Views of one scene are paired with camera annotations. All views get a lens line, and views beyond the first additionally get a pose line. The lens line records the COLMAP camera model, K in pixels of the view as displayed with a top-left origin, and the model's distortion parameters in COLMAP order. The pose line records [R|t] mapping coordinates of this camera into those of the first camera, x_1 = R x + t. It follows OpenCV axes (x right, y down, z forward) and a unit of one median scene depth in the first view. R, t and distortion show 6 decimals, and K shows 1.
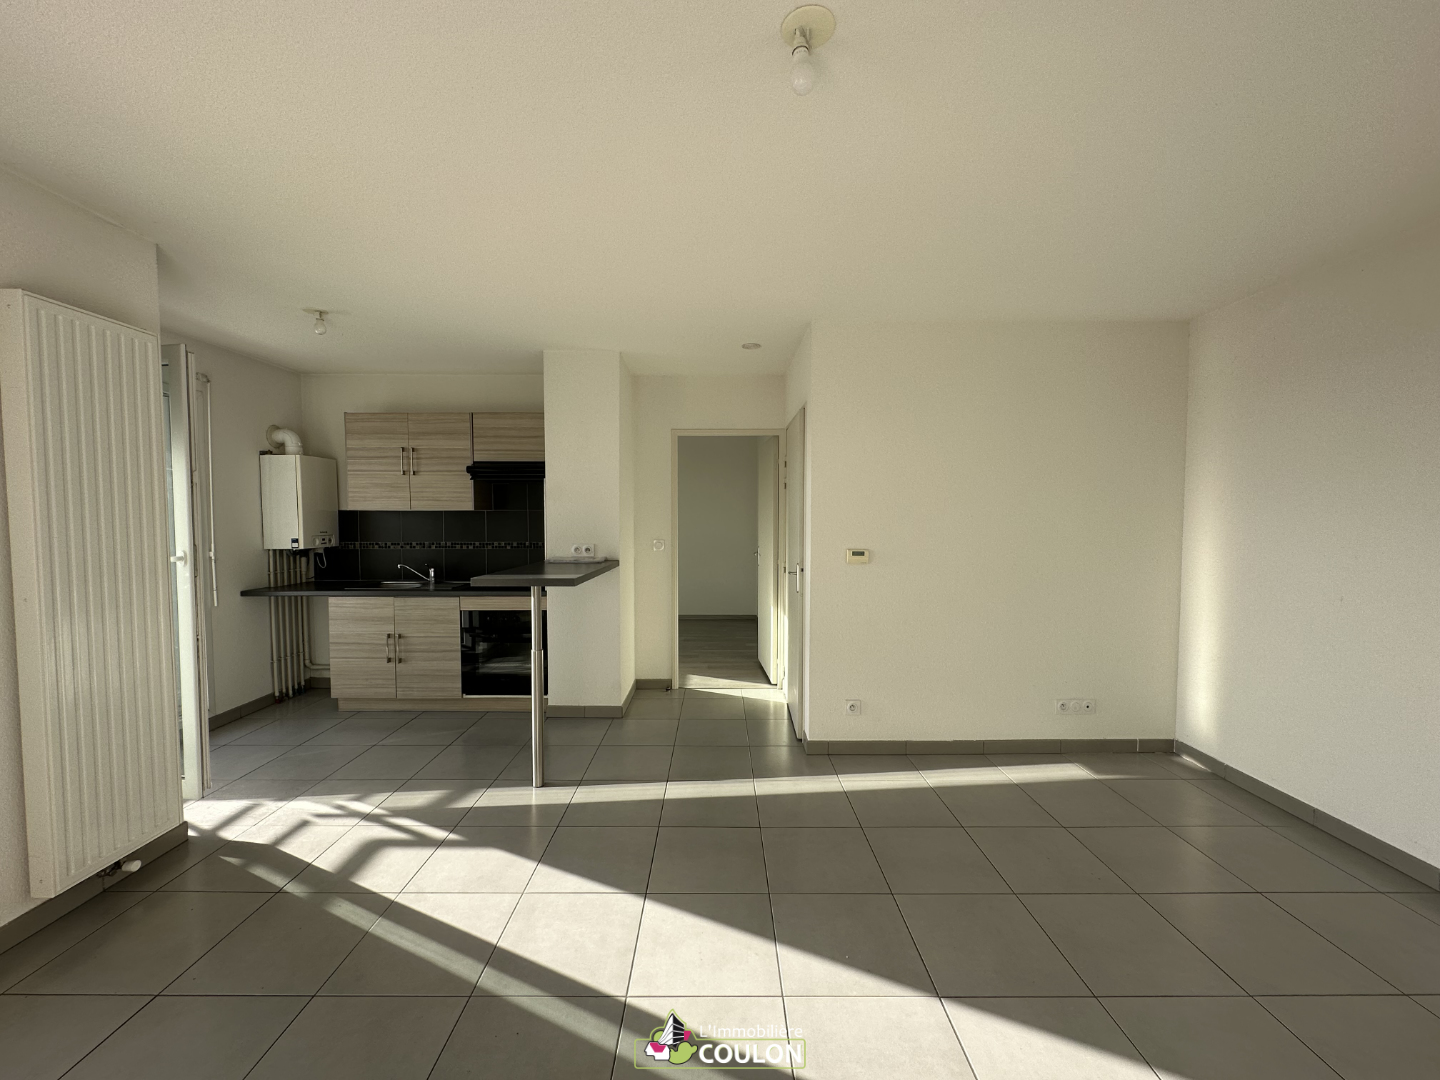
lens RADIAL K [[574.0, 0, 719.2], [0, 574.0, 540.4], [0, 0, 1]] dist [-0.001925, 0.000104]
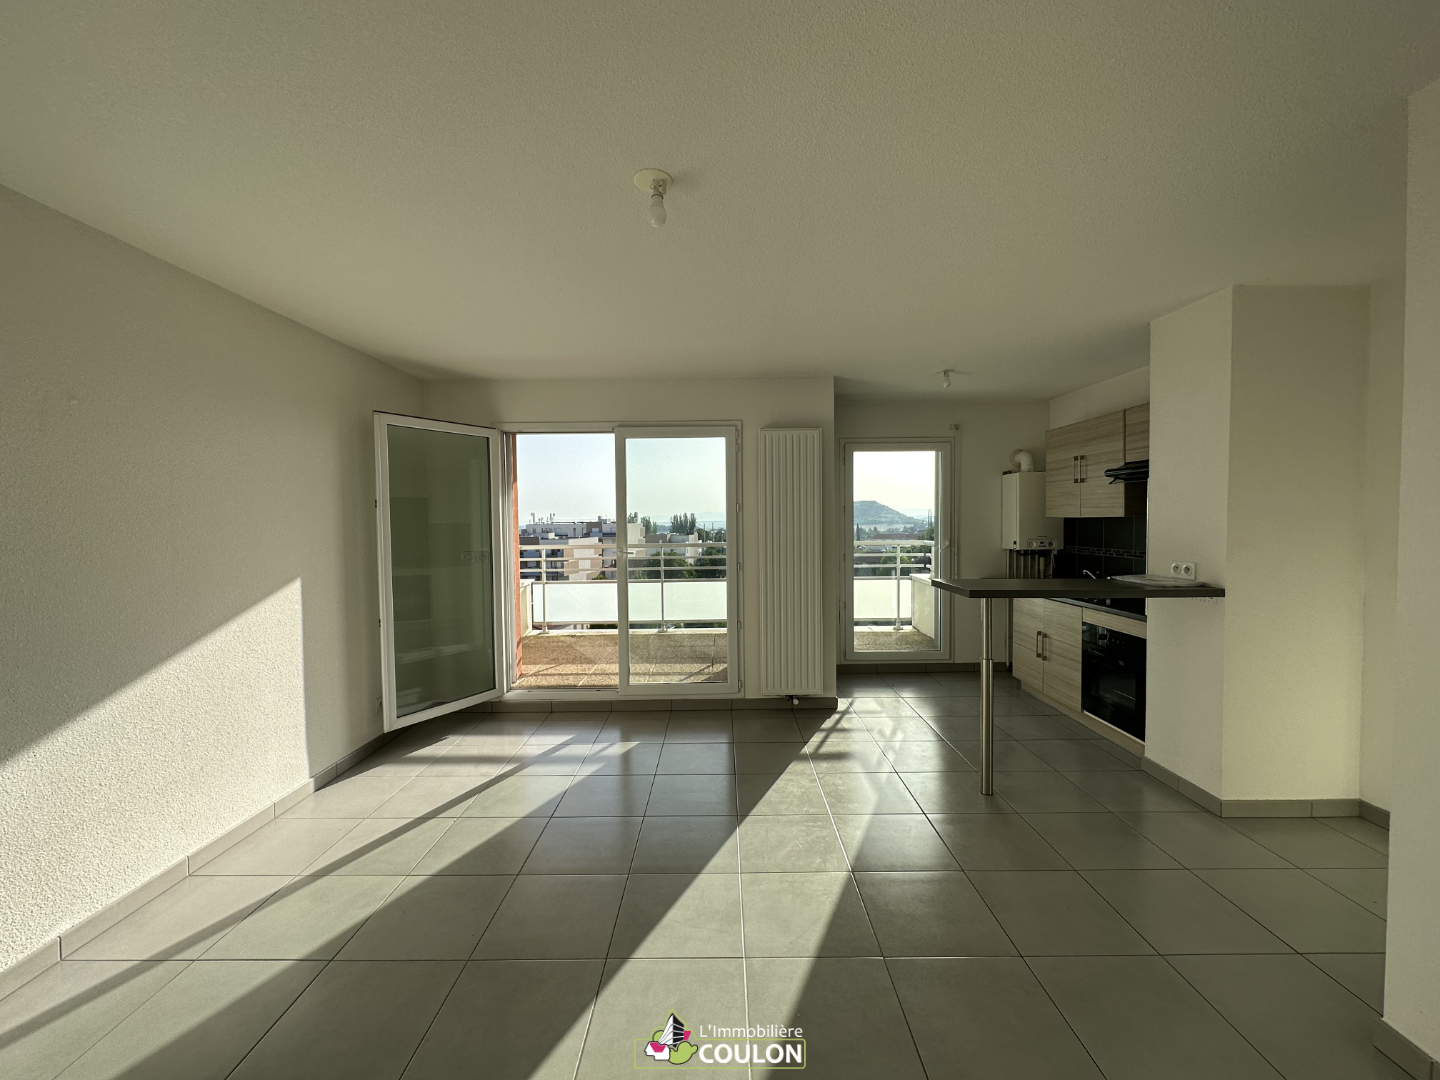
lens RADIAL K [[574.0, 0, 719.2], [0, 574.0, 540.4], [0, 0, 1]] dist [-0.001925, 0.000104]
pose [[-0.006201, 0.034561, -0.999383, 0.485796], [-0.031642, 0.998895, 0.034741, -0.026866], [0.999480, 0.031838, -0.005100, 0.369286]]
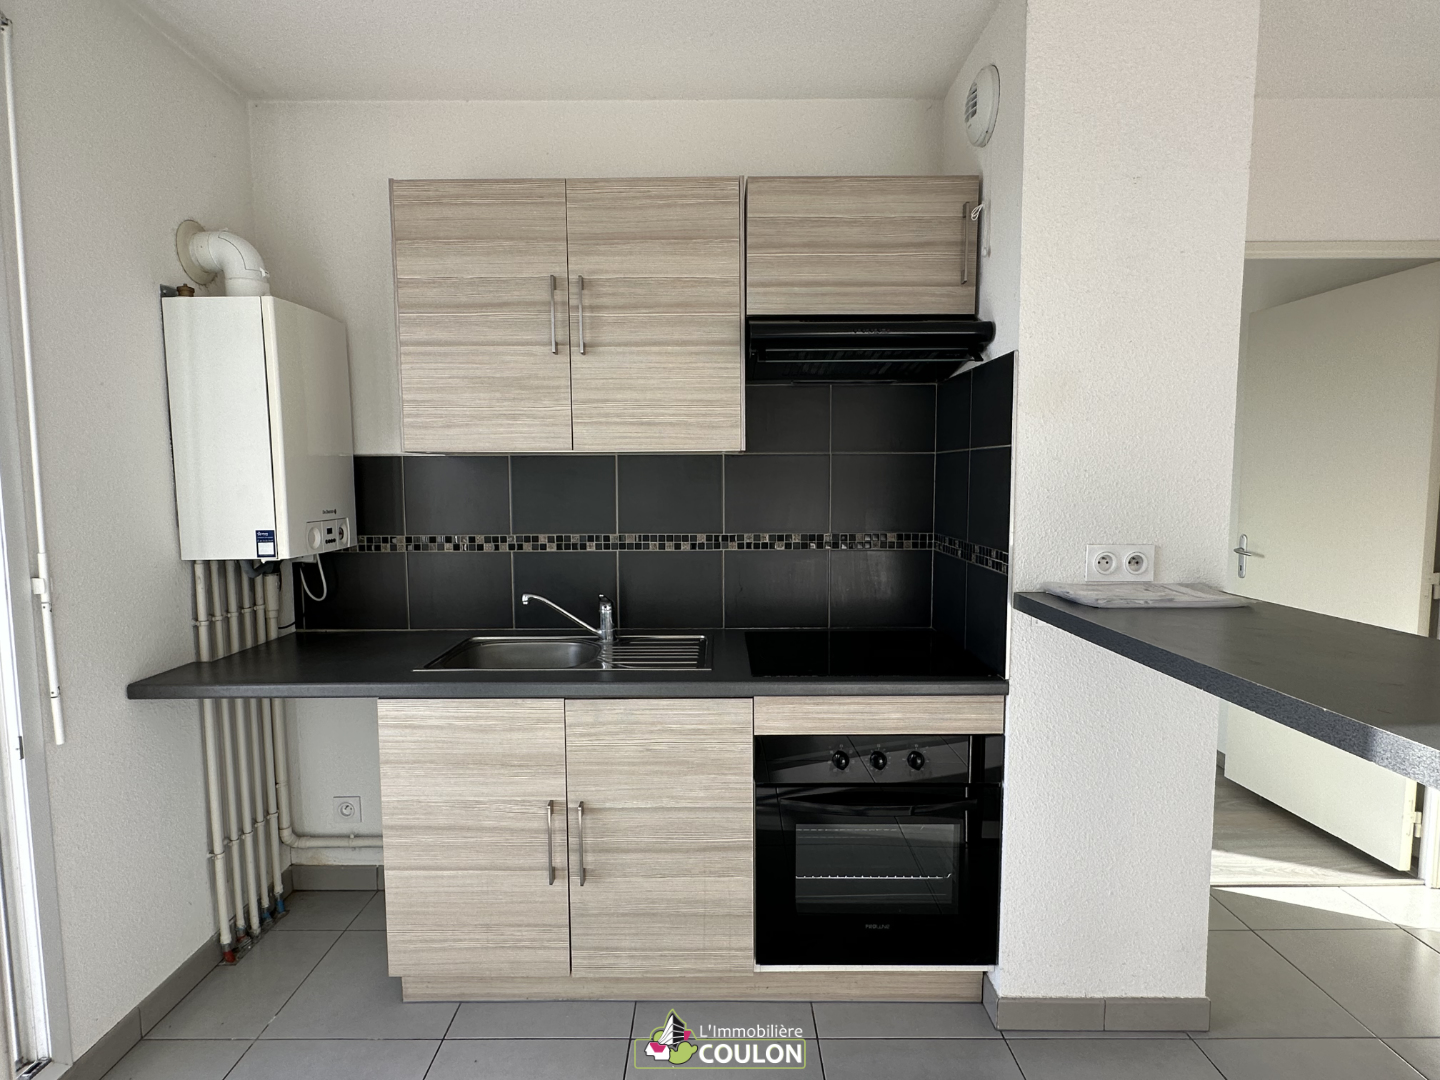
lens RADIAL K [[778.6, 0, 717.6], [0, 778.6, 544.3], [0, 0, 1]] dist [-0.002695, 0.001033]
pose [[0.999980, -0.004952, -0.004013, -0.446391], [0.005128, 0.998968, 0.045137, -0.015305], [0.003785, -0.045156, 0.998973, 0.502556]]
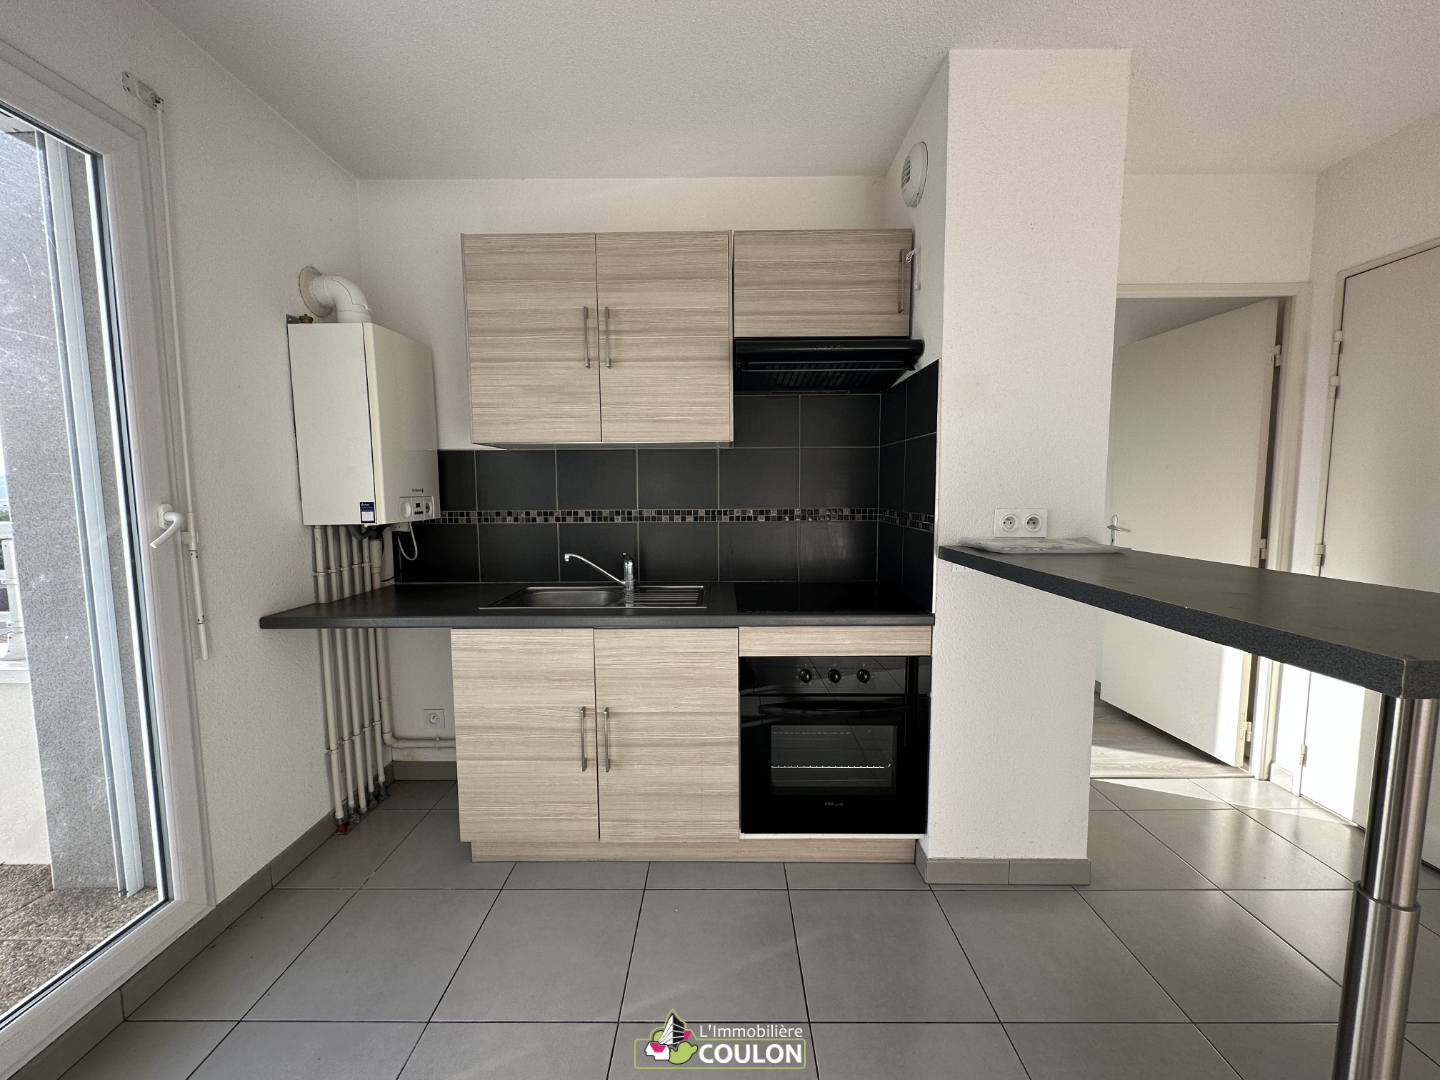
lens RADIAL K [[574.0, 0, 719.2], [0, 574.0, 540.4], [0, 0, 1]] dist [-0.001925, 0.000104]
pose [[0.999926, -0.005809, -0.010653, -0.437495], [0.006295, 0.998917, 0.046100, 0.007952], [0.010374, -0.046163, 0.998880, 0.519374]]
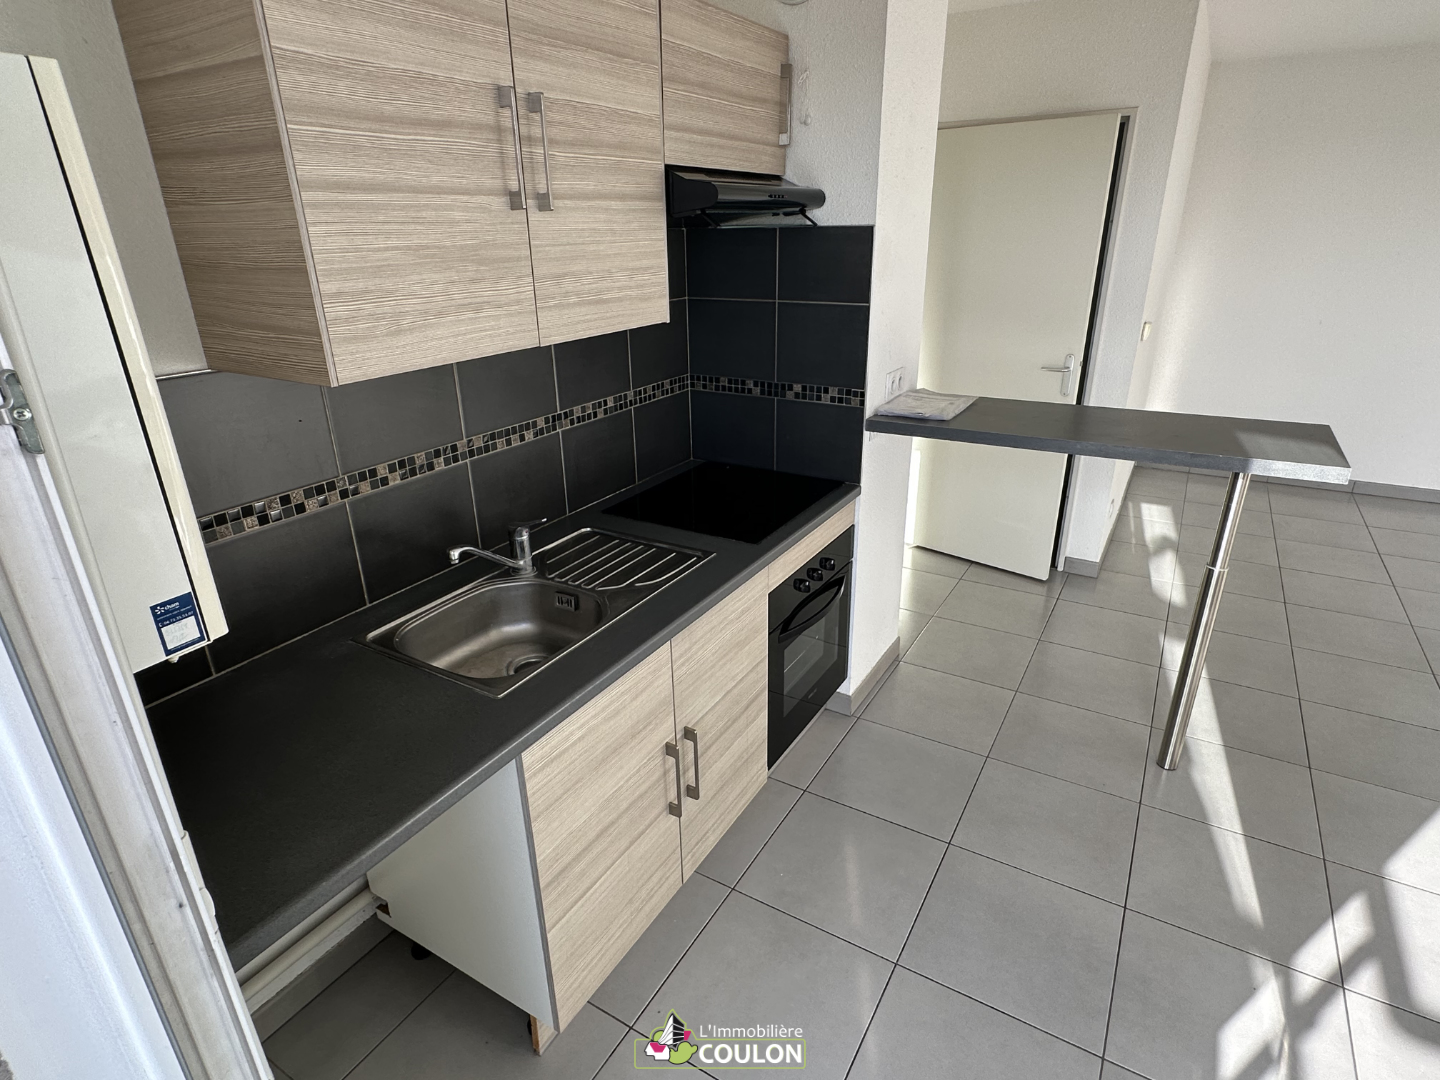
lens RADIAL K [[778.6, 0, 717.6], [0, 778.6, 544.3], [0, 0, 1]] dist [-0.002695, 0.001033]
pose [[0.518112, -0.333681, 0.787539, -0.826677], [0.054332, 0.931741, 0.359036, -0.095096], [-0.853586, -0.143232, 0.500875, 0.730243]]
